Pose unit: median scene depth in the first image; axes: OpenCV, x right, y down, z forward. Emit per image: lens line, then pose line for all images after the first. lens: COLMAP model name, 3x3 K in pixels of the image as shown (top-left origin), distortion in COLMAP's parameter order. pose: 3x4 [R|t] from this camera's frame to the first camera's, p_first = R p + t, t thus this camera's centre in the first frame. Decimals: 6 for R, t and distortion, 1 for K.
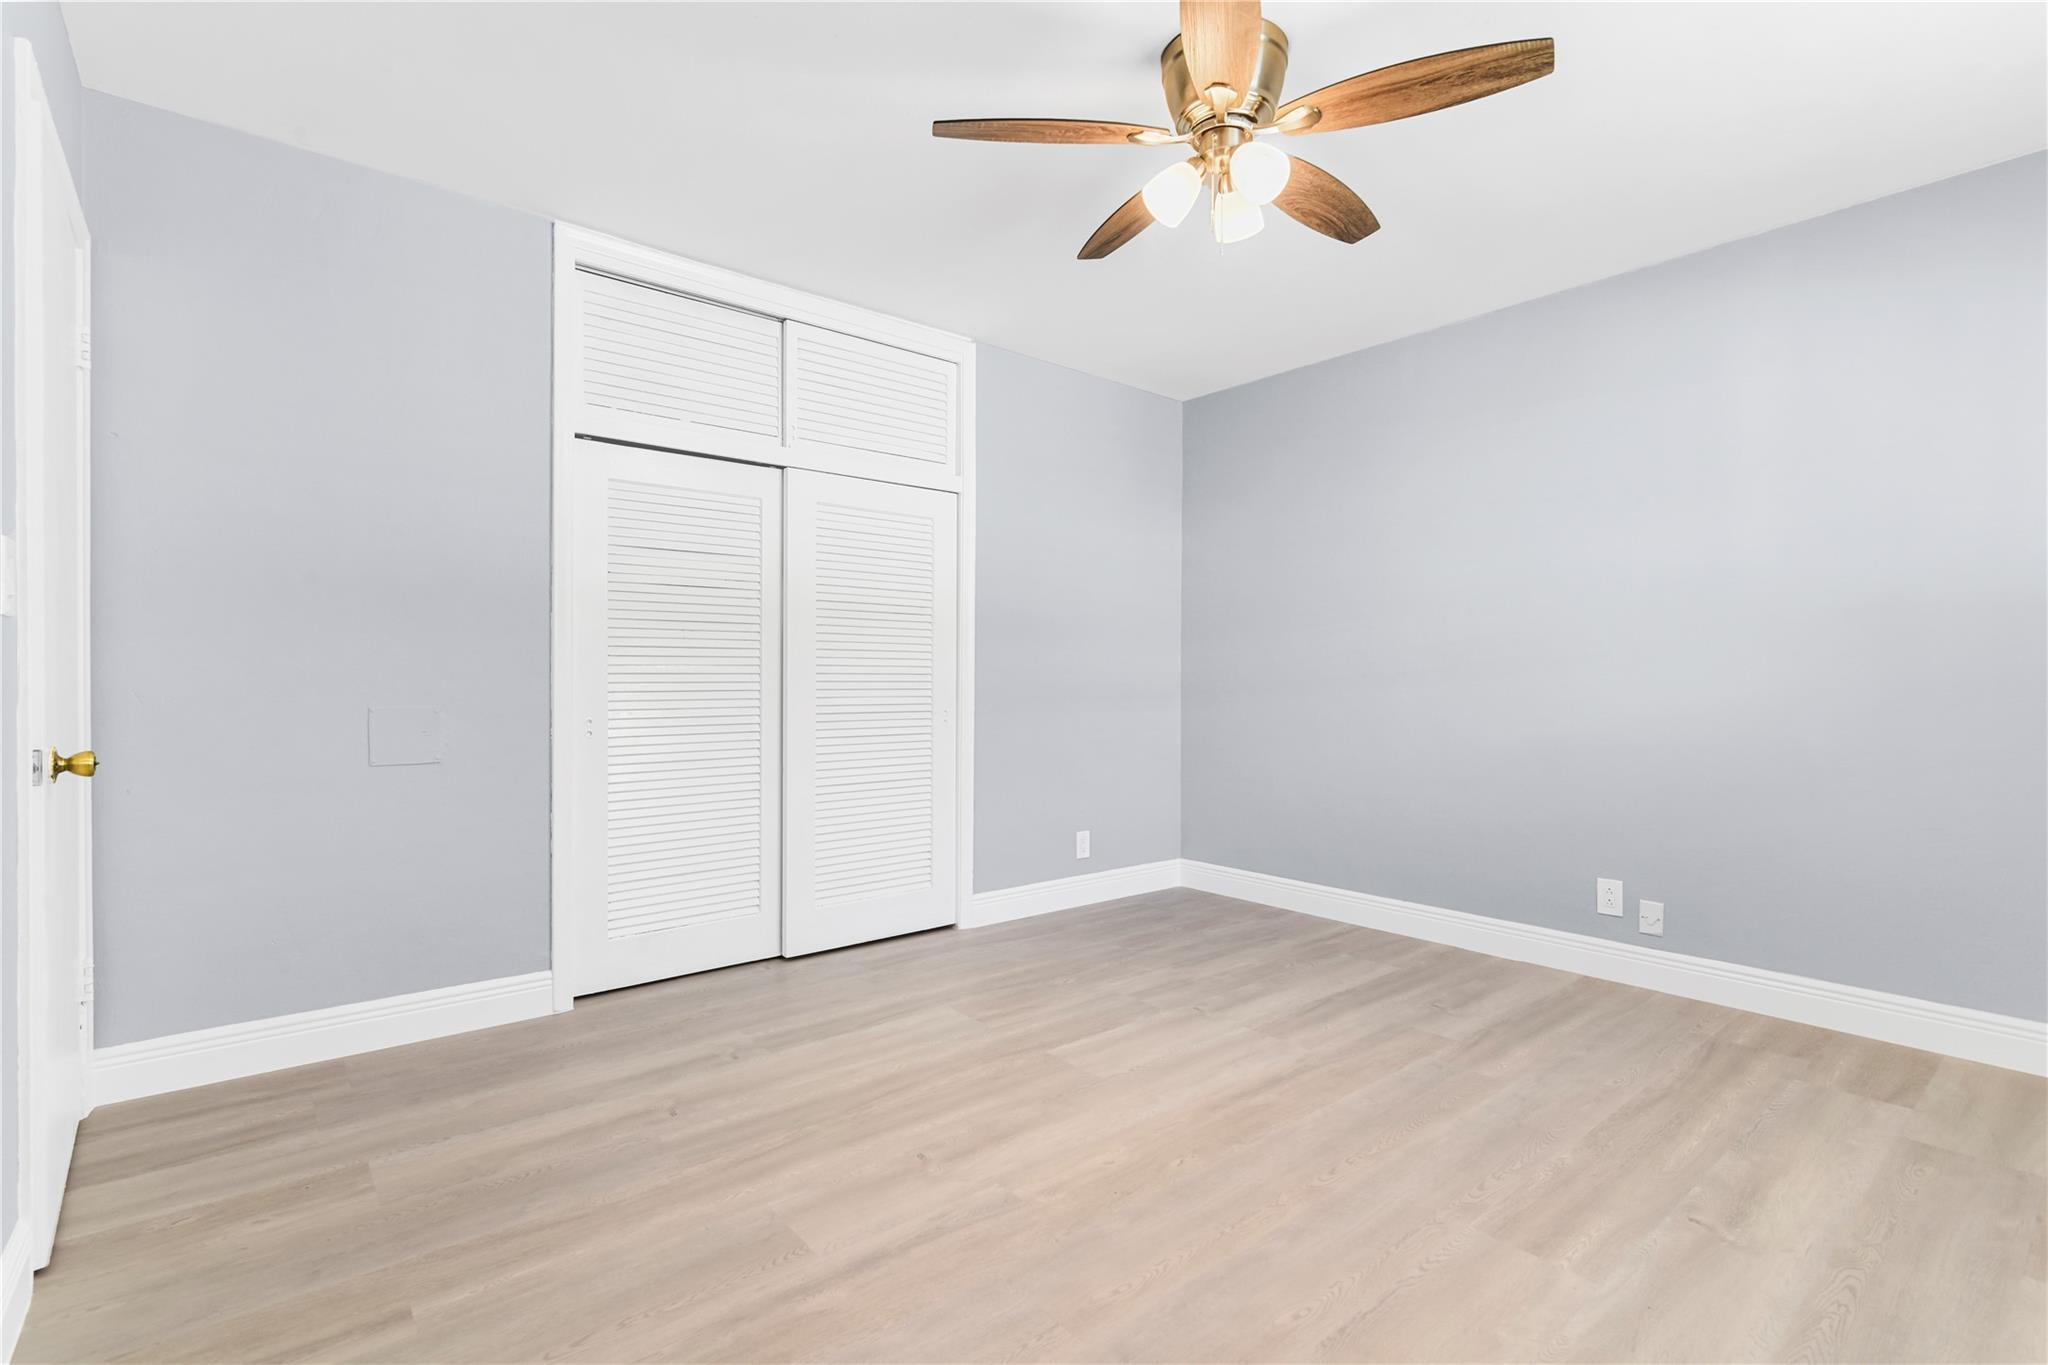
lens RADIAL K [[950.1, 0, 1018.8], [0, 950.1, 697.9], [0, 0, 1]] dist [-0.000354, 0.000004]
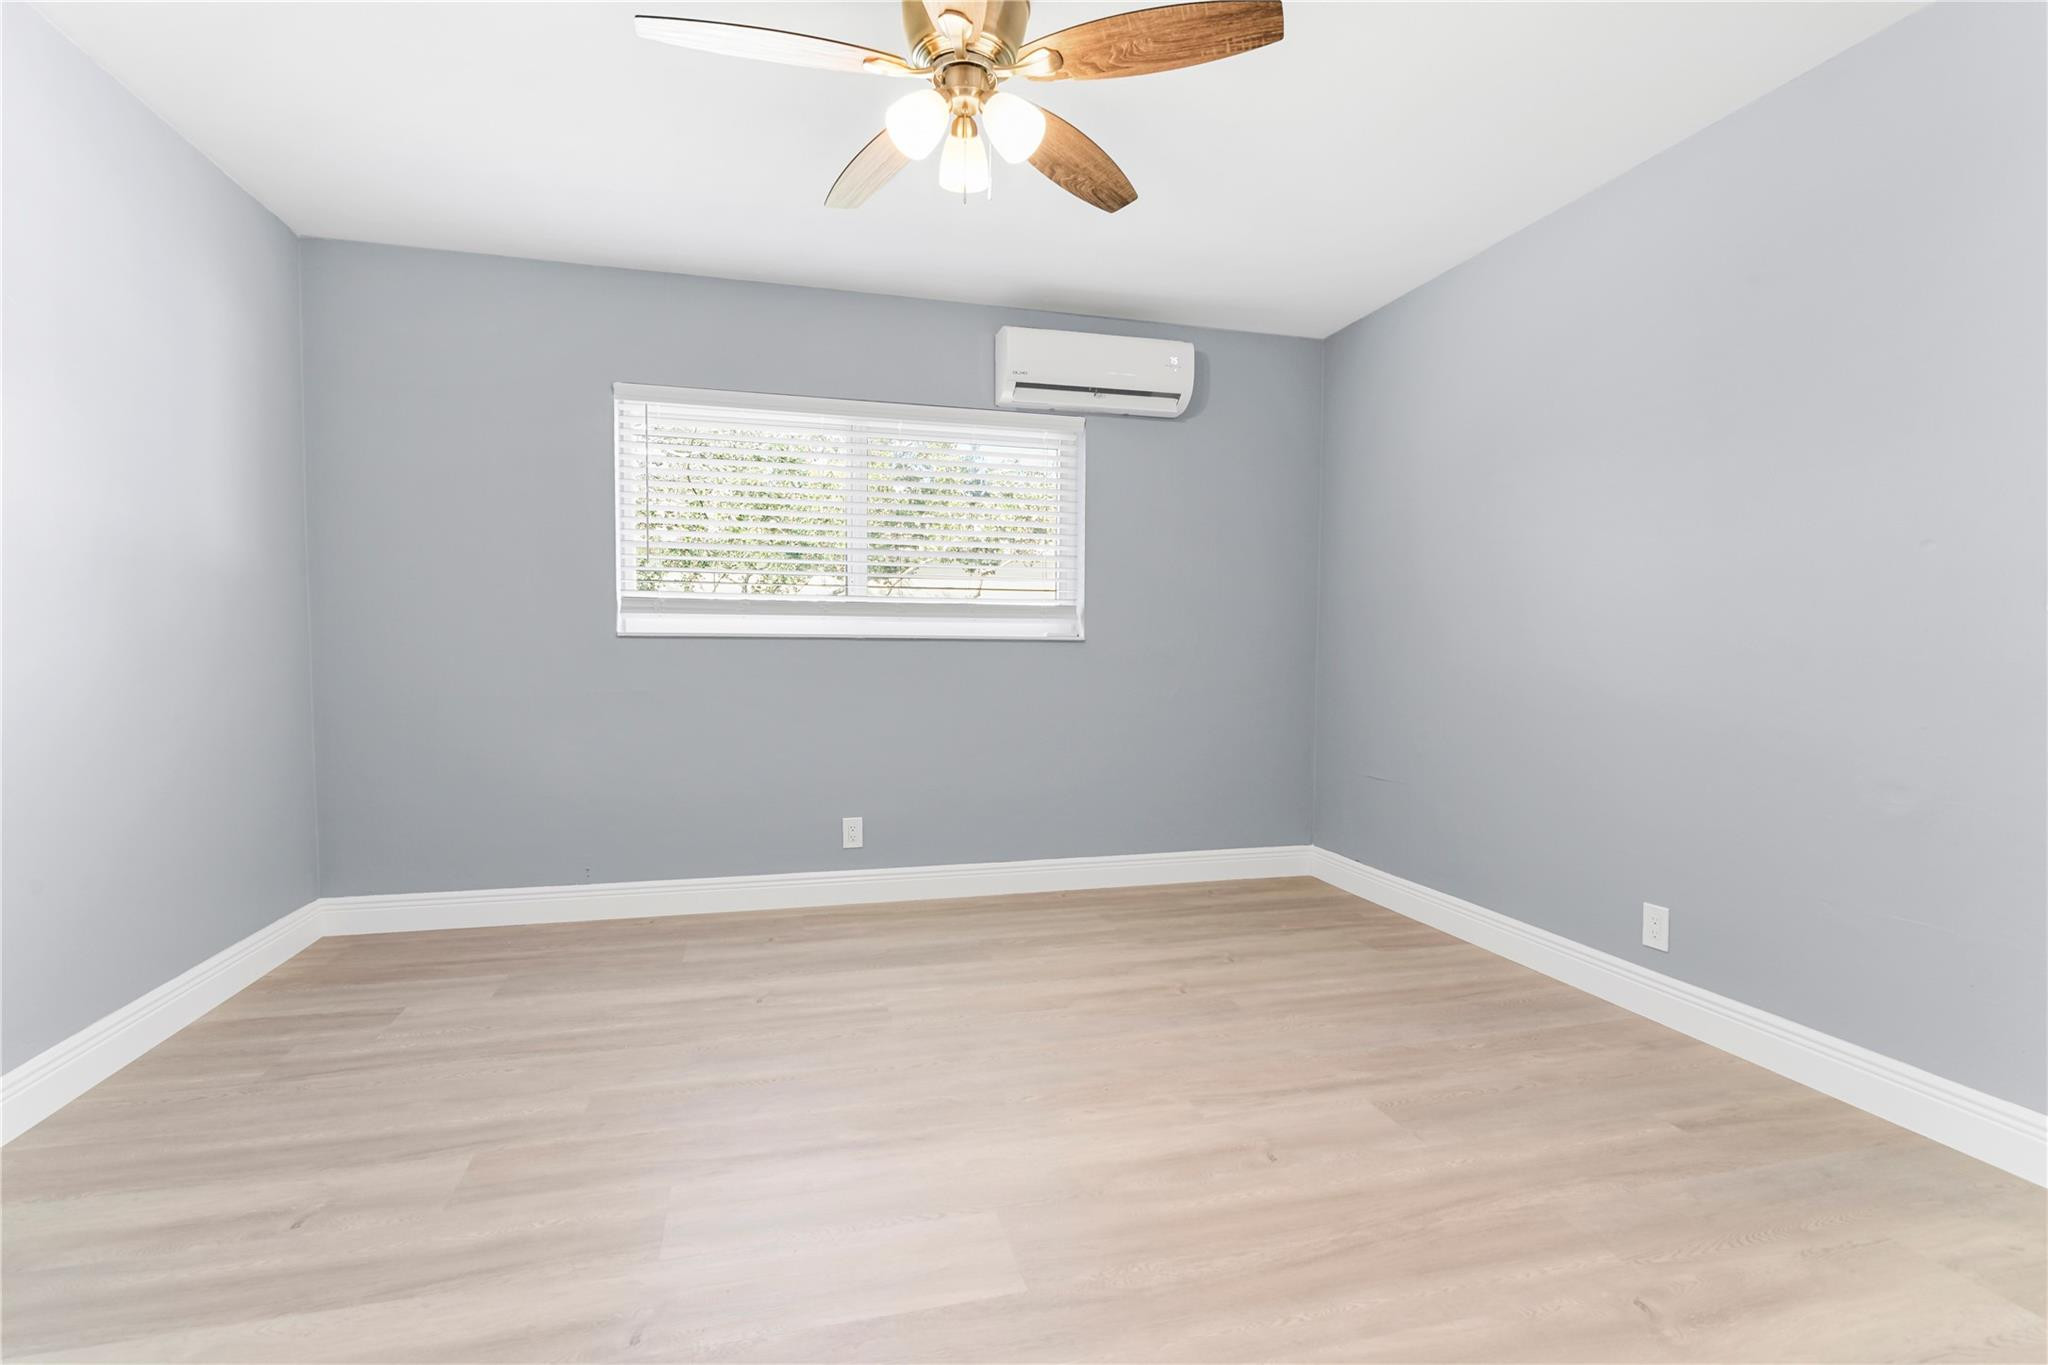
lens RADIAL K [[940.5, 0, 1000.5], [0, 940.5, 690.5], [0, 0, 1]] dist [-0.000961, 0.000173]
pose [[-0.898955, -0.030093, 0.437006, -0.191140], [-0.001814, 0.997885, 0.064986, -0.032394], [-0.438037, 0.057627, -0.897108, 1.449483]]
